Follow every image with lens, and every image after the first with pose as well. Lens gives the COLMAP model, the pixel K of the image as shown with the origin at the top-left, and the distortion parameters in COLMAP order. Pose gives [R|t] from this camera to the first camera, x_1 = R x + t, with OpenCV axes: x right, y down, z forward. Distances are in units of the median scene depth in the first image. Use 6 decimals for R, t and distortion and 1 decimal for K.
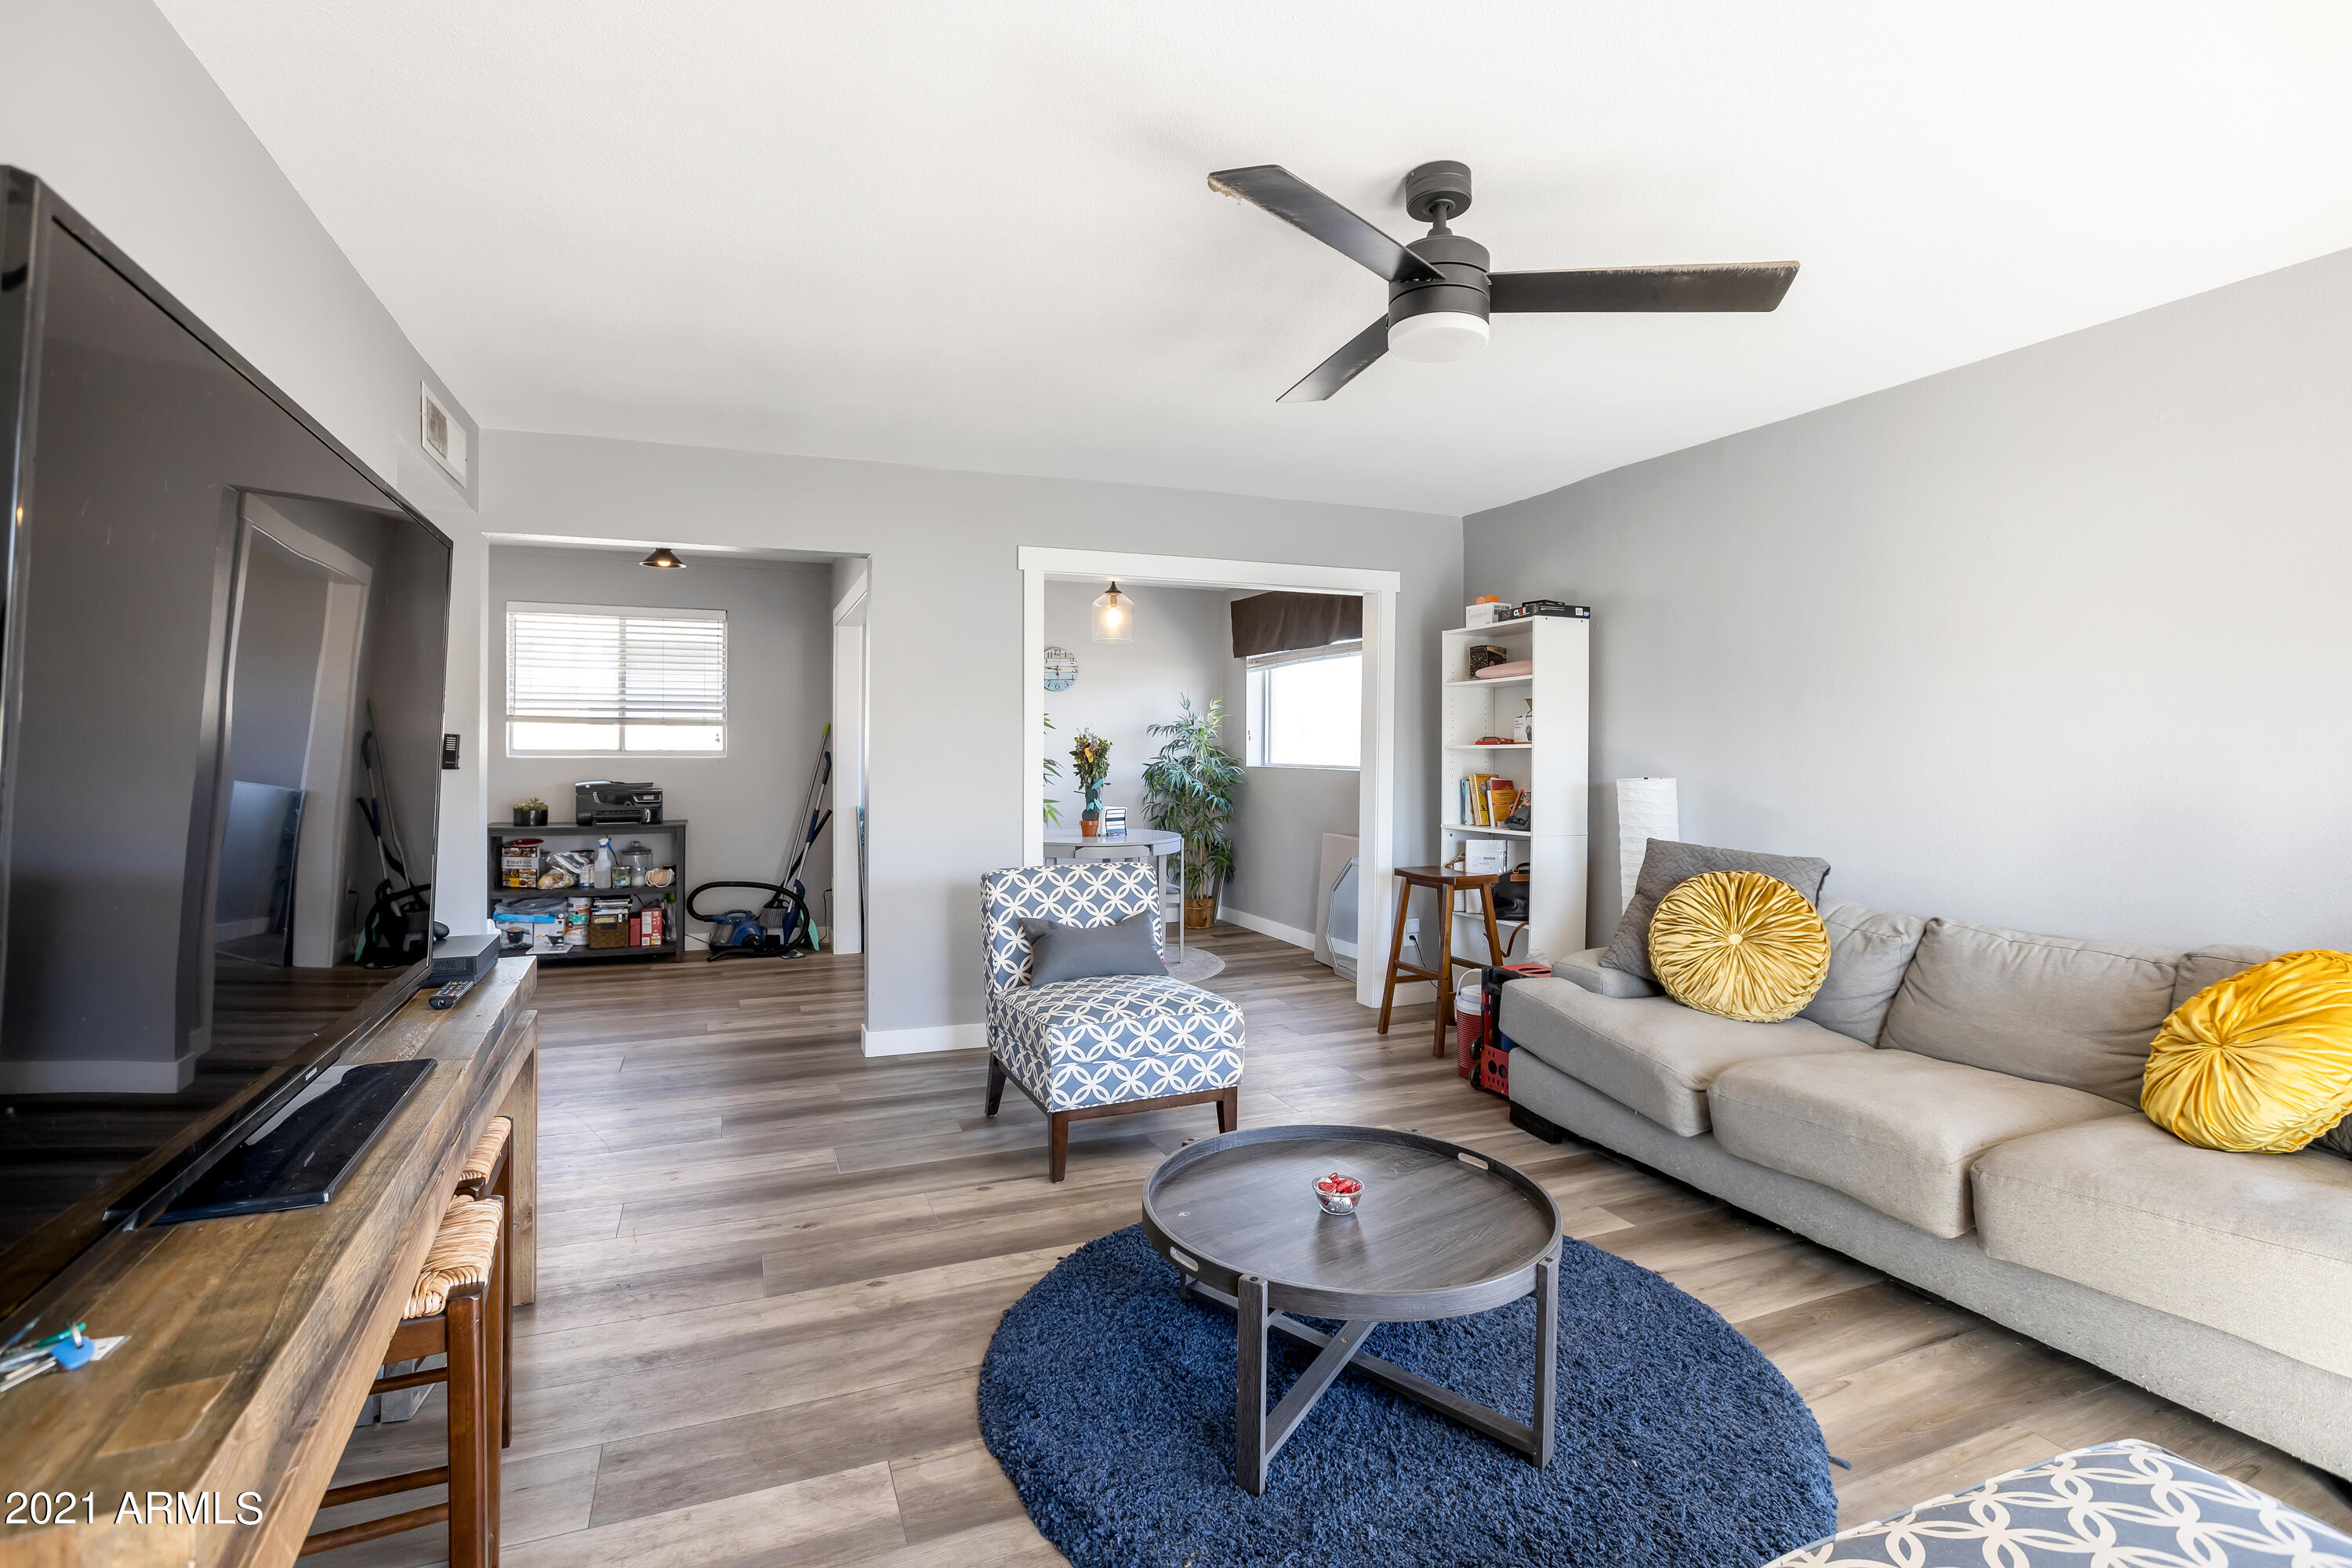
lens RADIAL K [[1096.1, 0, 1172.6], [0, 1096.1, 770.5], [0, 0, 1]] dist [-0.002611, -0.000175]
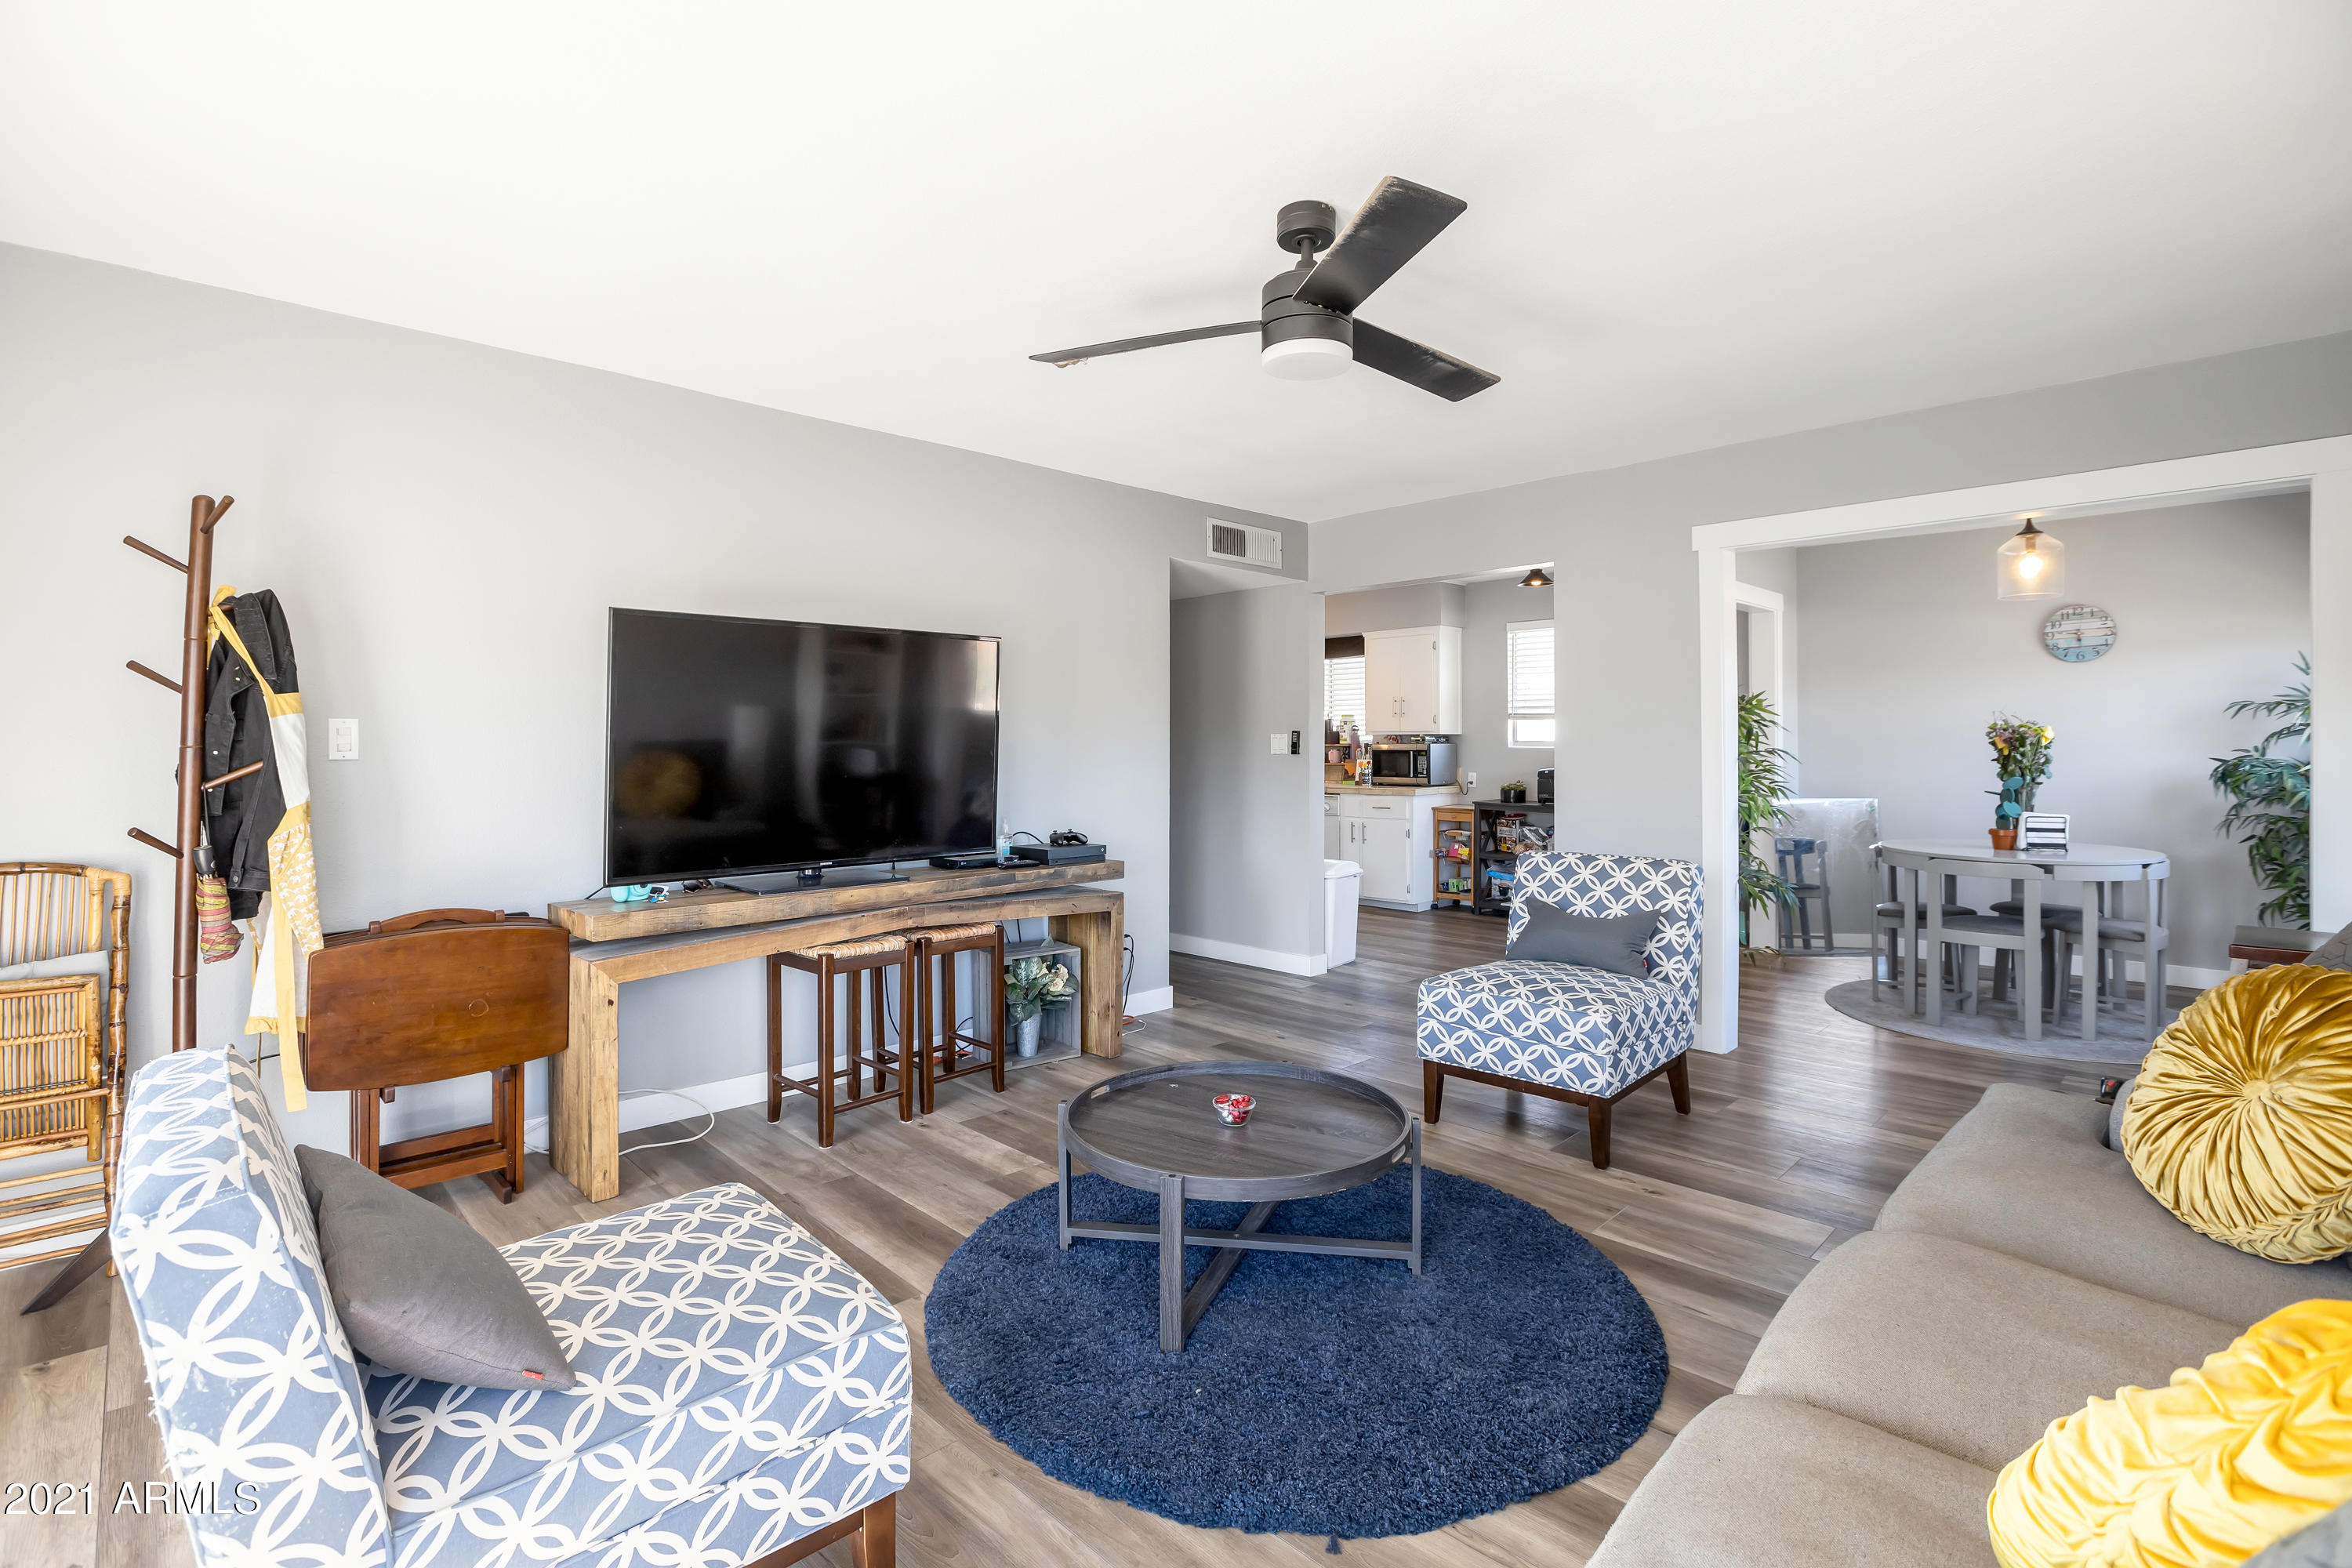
lens RADIAL K [[1115.7, 0, 1175.5], [0, 1115.7, 744.4], [0, 0, 1]] dist [-0.045223, -0.000135]
pose [[0.381380, -0.001082, -0.924418, 0.687738], [-0.015445, 0.999852, -0.007543, 0.000477], [0.924289, 0.017155, 0.381307, 0.261728]]
